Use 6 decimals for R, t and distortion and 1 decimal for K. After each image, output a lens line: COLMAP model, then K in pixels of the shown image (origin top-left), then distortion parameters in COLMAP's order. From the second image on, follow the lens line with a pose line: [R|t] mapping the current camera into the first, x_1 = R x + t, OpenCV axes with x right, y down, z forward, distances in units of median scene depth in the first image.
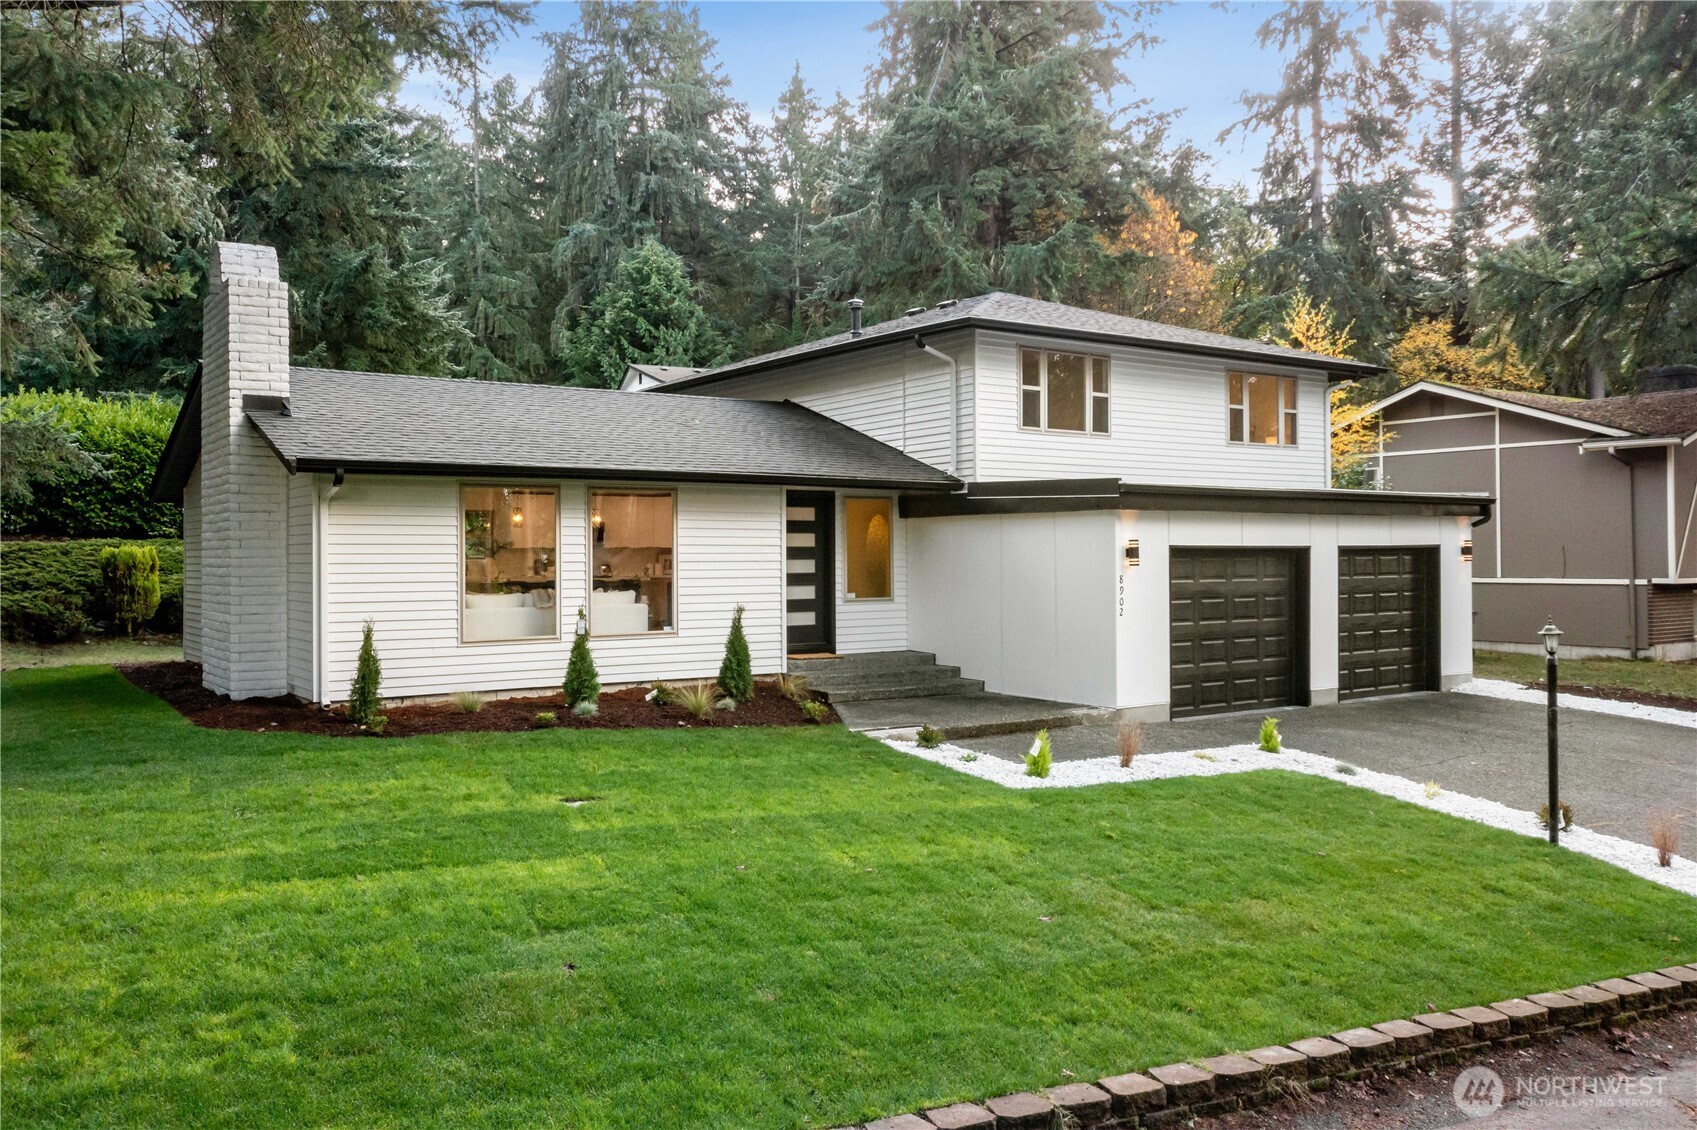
lens RADIAL K [[1360.8, 0, 849.7], [0, 1360.8, 543.3], [0, 0, 1]] dist [0.008366, 0.001410]
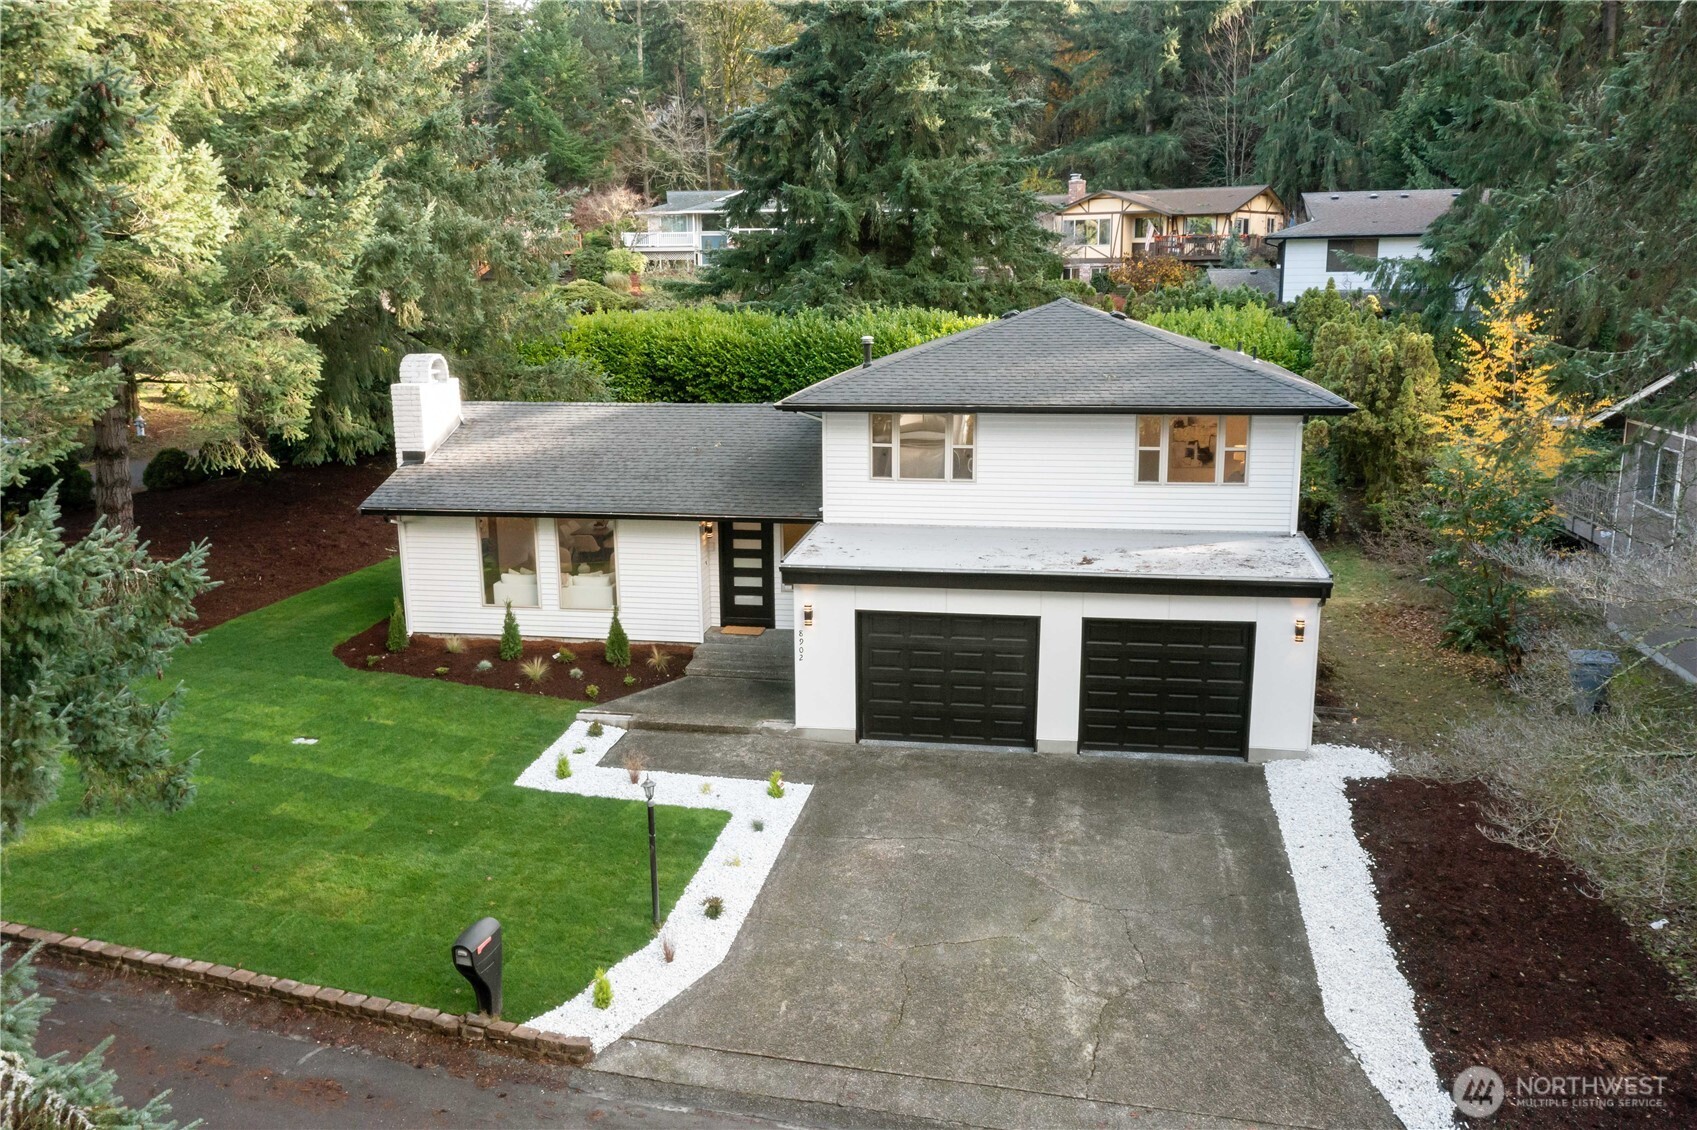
lens RADIAL K [[1366.1, 0, 848.5], [0, 1366.1, 565.0], [0, 0, 1]] dist [0.009858, 0.000989]
pose [[0.706470, 0.151389, -0.691362, 0.972600], [0.013963, 0.973683, 0.227477, -0.288527], [0.707605, -0.170359, 0.685764, 0.131053]]
